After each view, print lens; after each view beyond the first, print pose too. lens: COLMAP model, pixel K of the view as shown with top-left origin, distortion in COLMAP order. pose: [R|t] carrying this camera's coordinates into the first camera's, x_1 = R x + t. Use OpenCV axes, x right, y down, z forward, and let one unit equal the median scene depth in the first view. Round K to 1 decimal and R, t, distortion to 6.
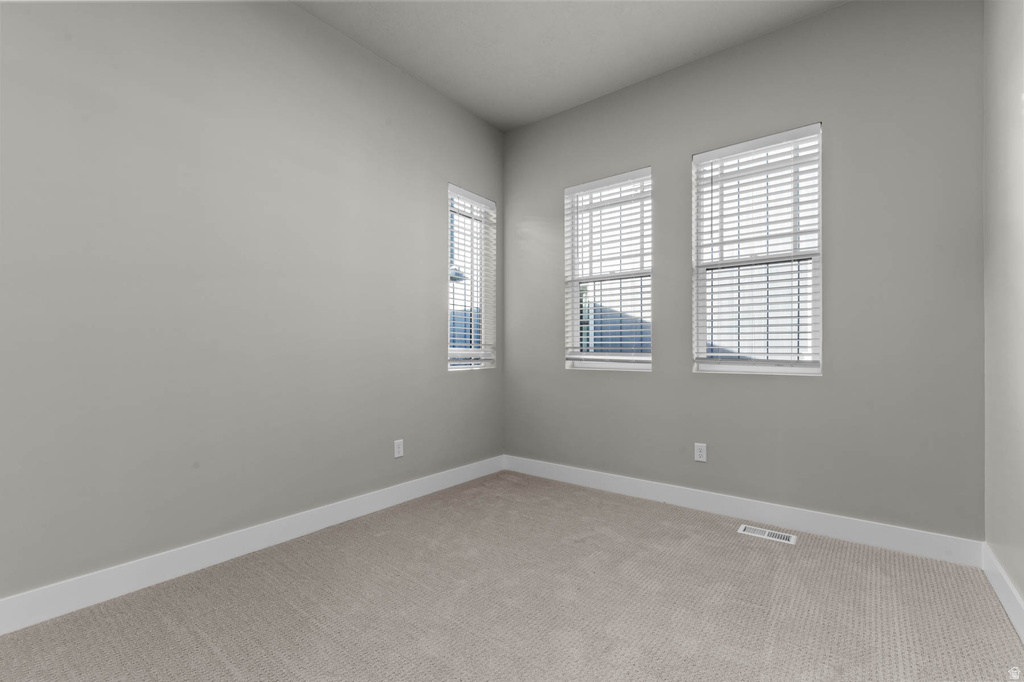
lens RADIAL K [[449.2, 0, 512.0], [0, 449.2, 341.0], [0, 0, 1]] dist [0.039522, 0.000029]
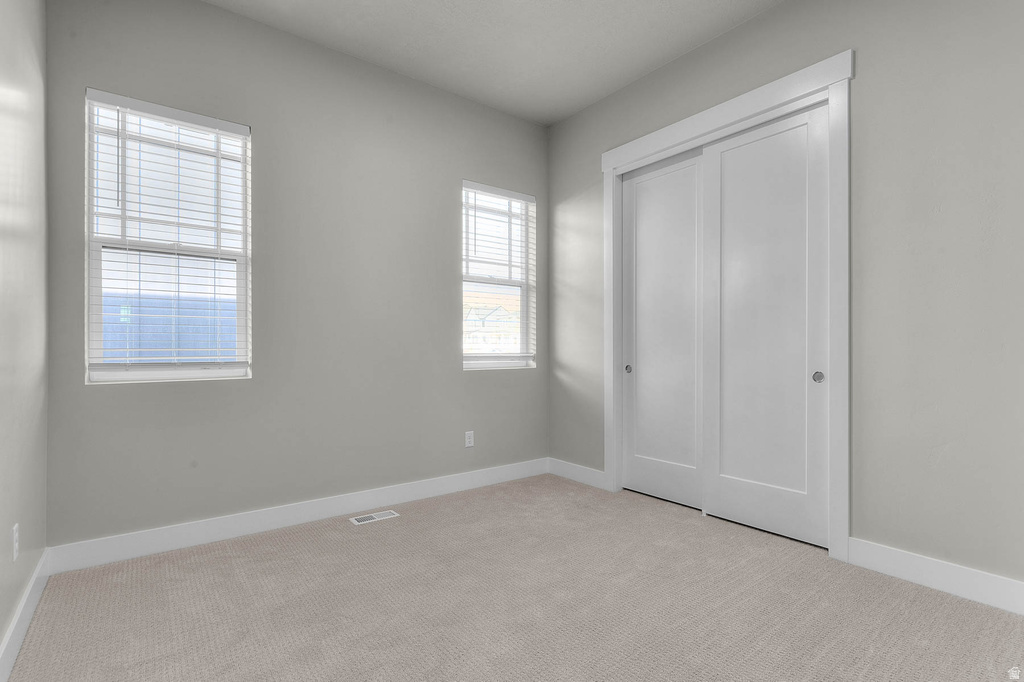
lens RADIAL K [[487.1, 0, 512.0], [0, 487.1, 341.0], [0, 0, 1]] dist [0.000406, 0.000251]
pose [[0.255913, 0.016321, 0.966562, -0.514054], [-0.011193, 0.999840, -0.013920, 0.008480], [-0.966635, -0.007257, 0.256055, 0.394236]]
